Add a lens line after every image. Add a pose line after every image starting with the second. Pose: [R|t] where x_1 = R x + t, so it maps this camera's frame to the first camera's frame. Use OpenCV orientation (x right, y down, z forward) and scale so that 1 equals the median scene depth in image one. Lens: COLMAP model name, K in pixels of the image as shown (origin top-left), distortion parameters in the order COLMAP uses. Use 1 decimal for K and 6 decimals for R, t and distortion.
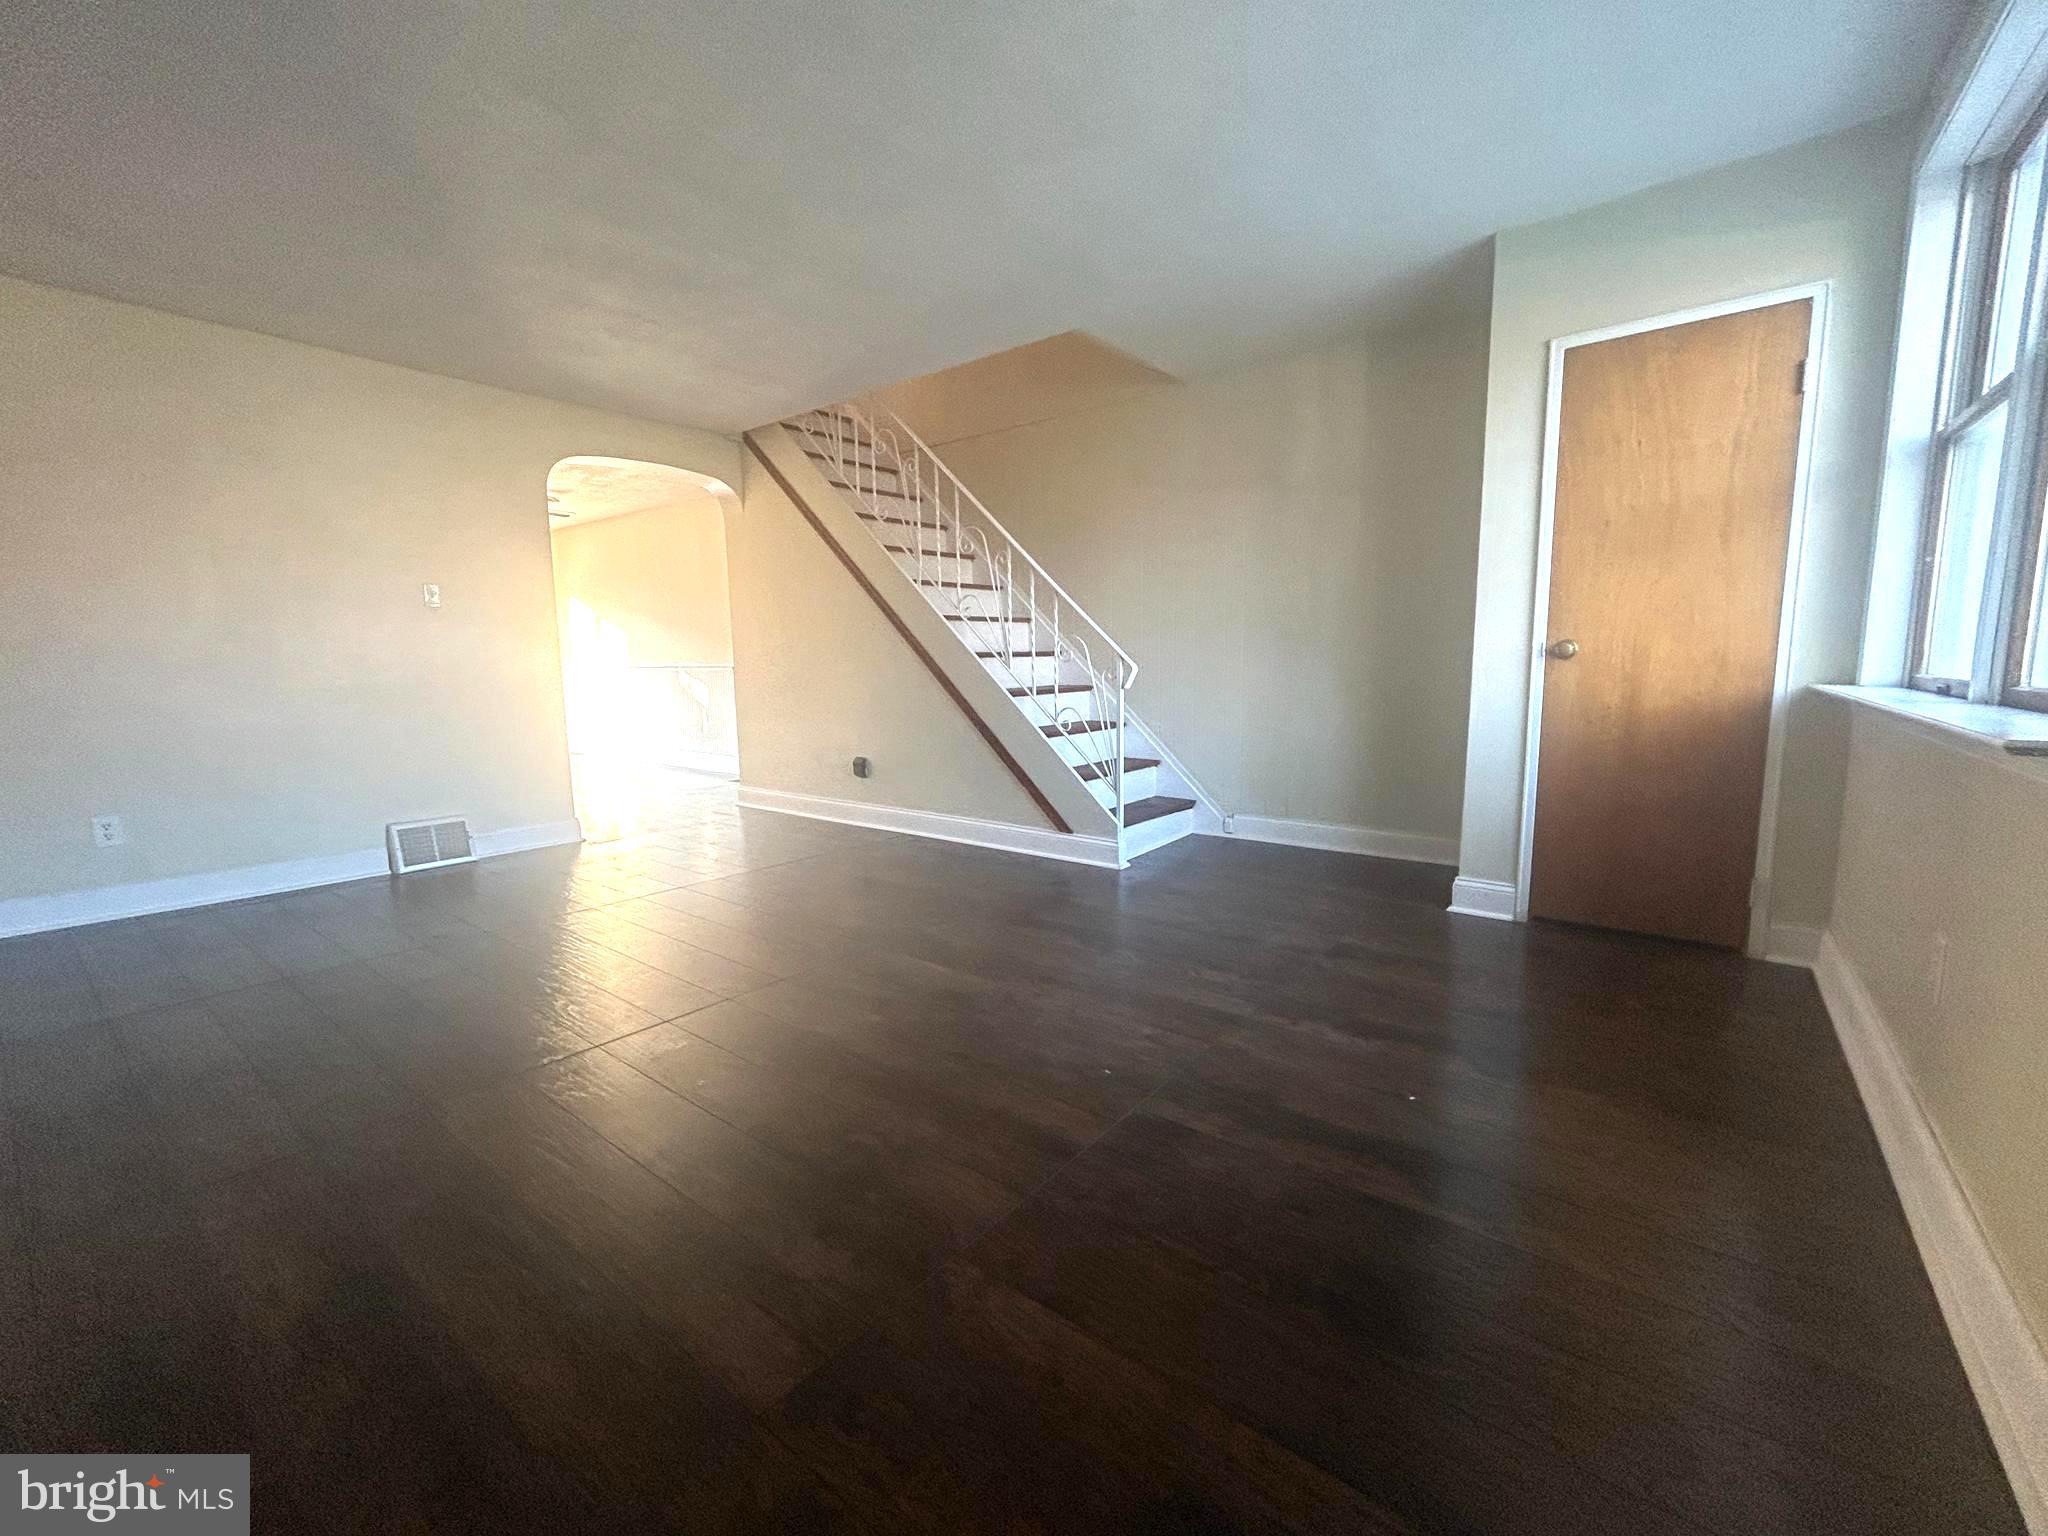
lens RADIAL K [[831.1, 0, 1023.8], [0, 831.1, 769.8], [0, 0, 1]] dist [0.000169, 0.000024]
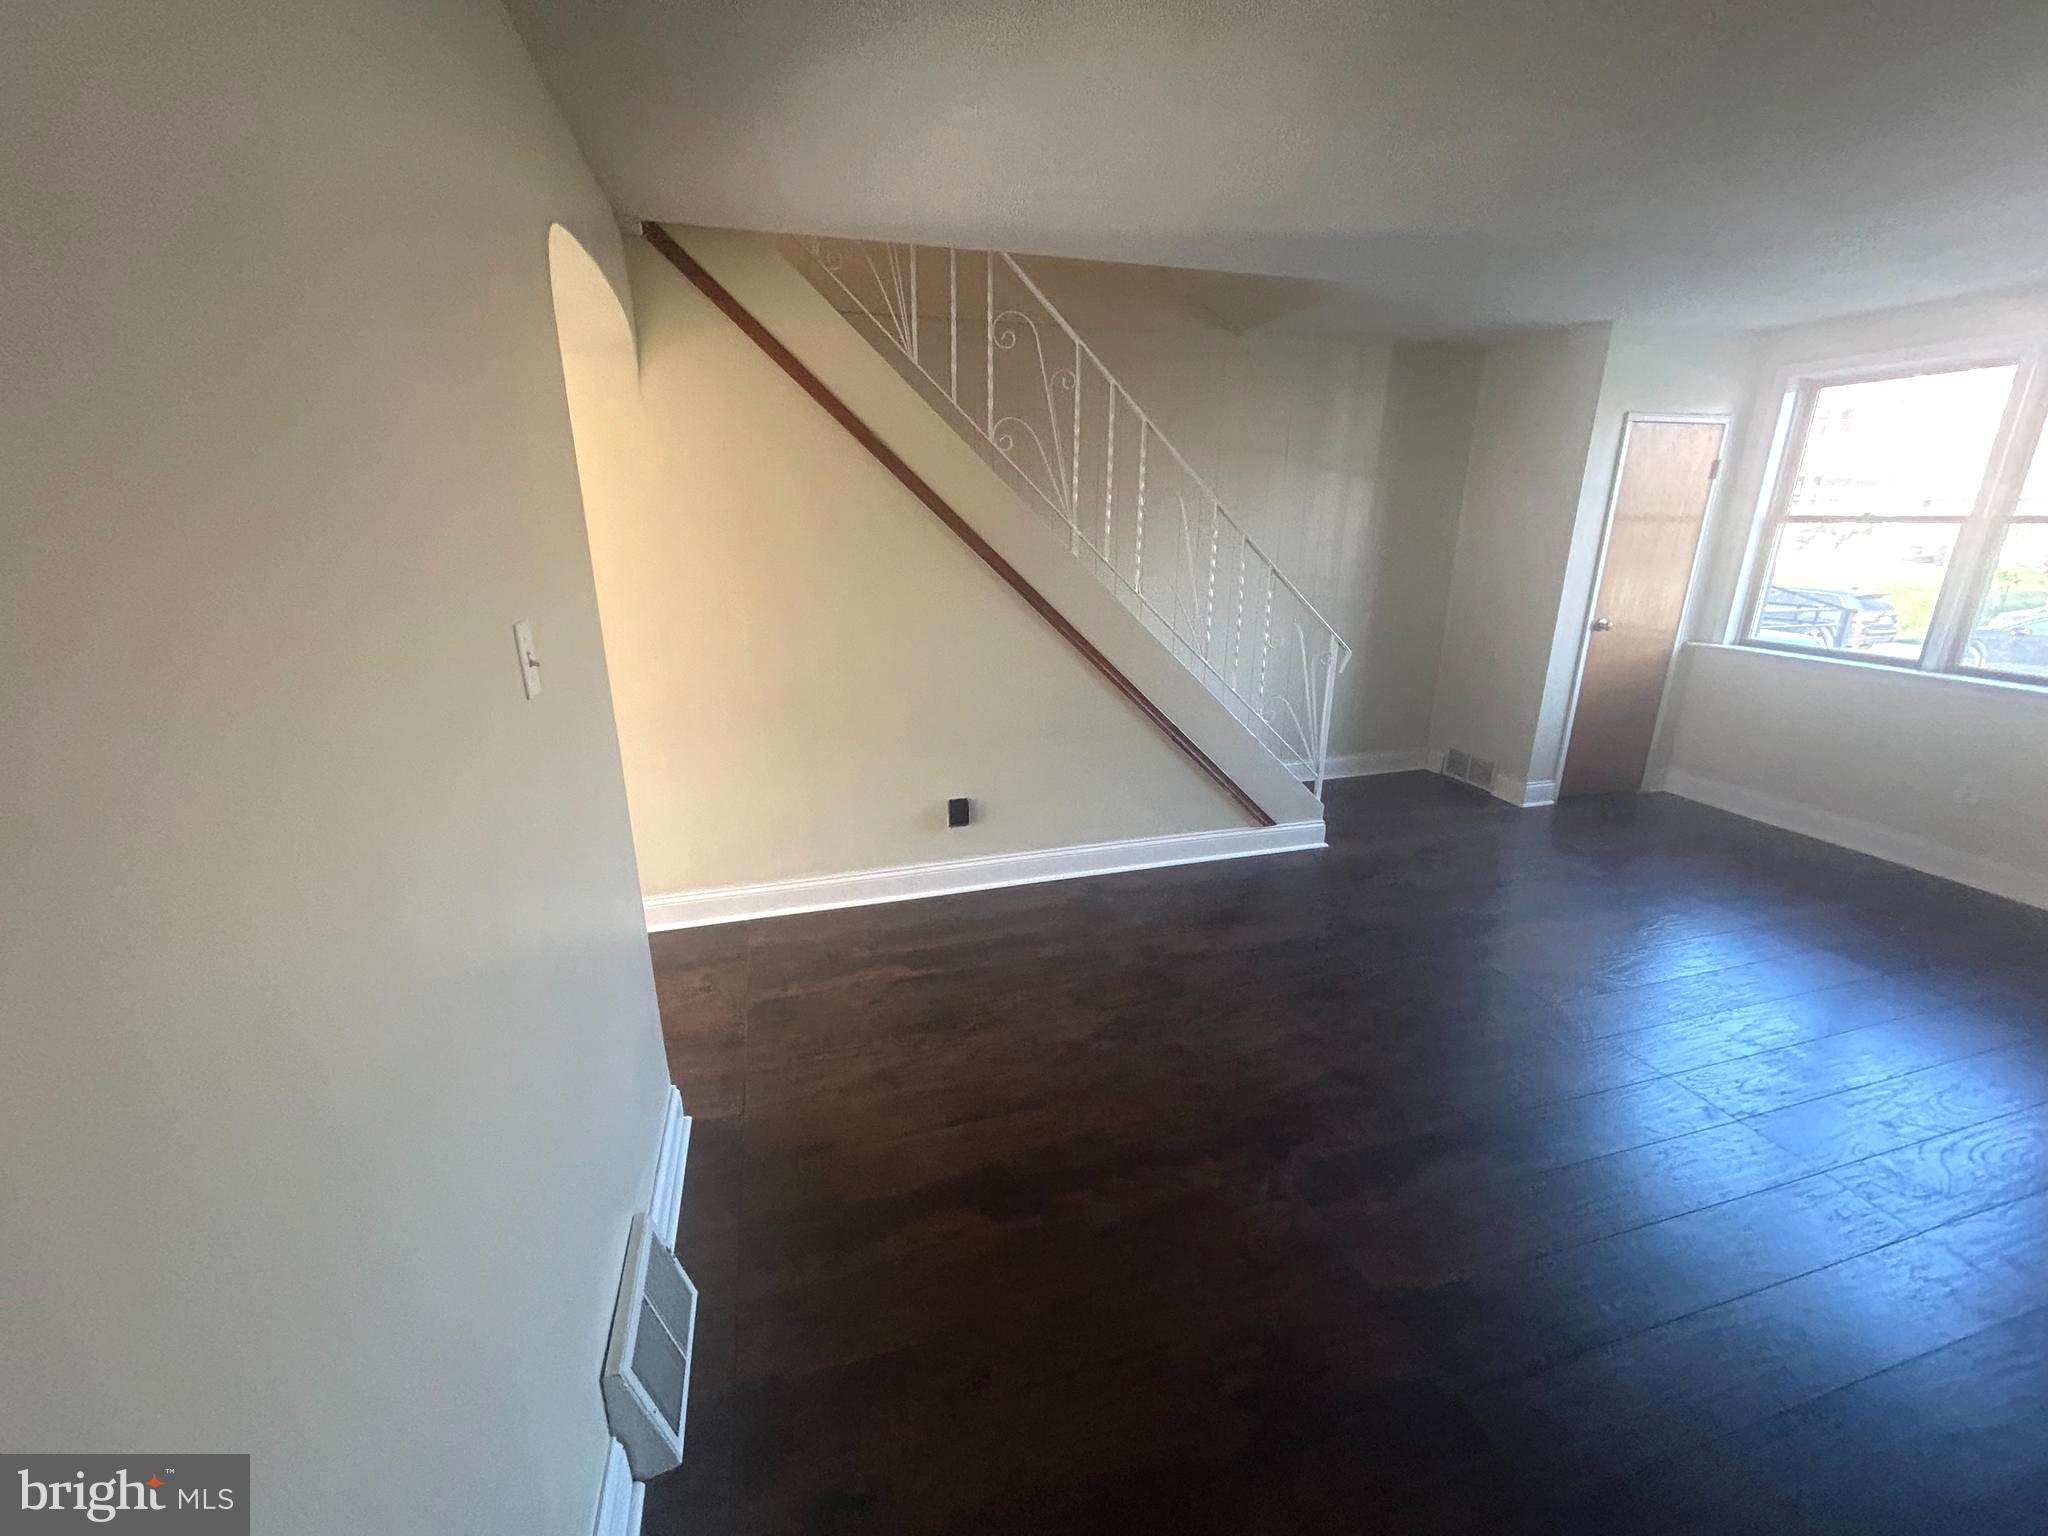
lens RADIAL K [[831.1, 0, 1028.3], [0, 831.1, 767.2], [0, 0, 1]] dist [0.000169, 0.000024]
pose [[0.582124, -0.220088, 0.782747, -0.863780], [0.100528, 0.974765, 0.199316, -0.213278], [-0.806861, -0.037338, 0.589560, 0.667831]]
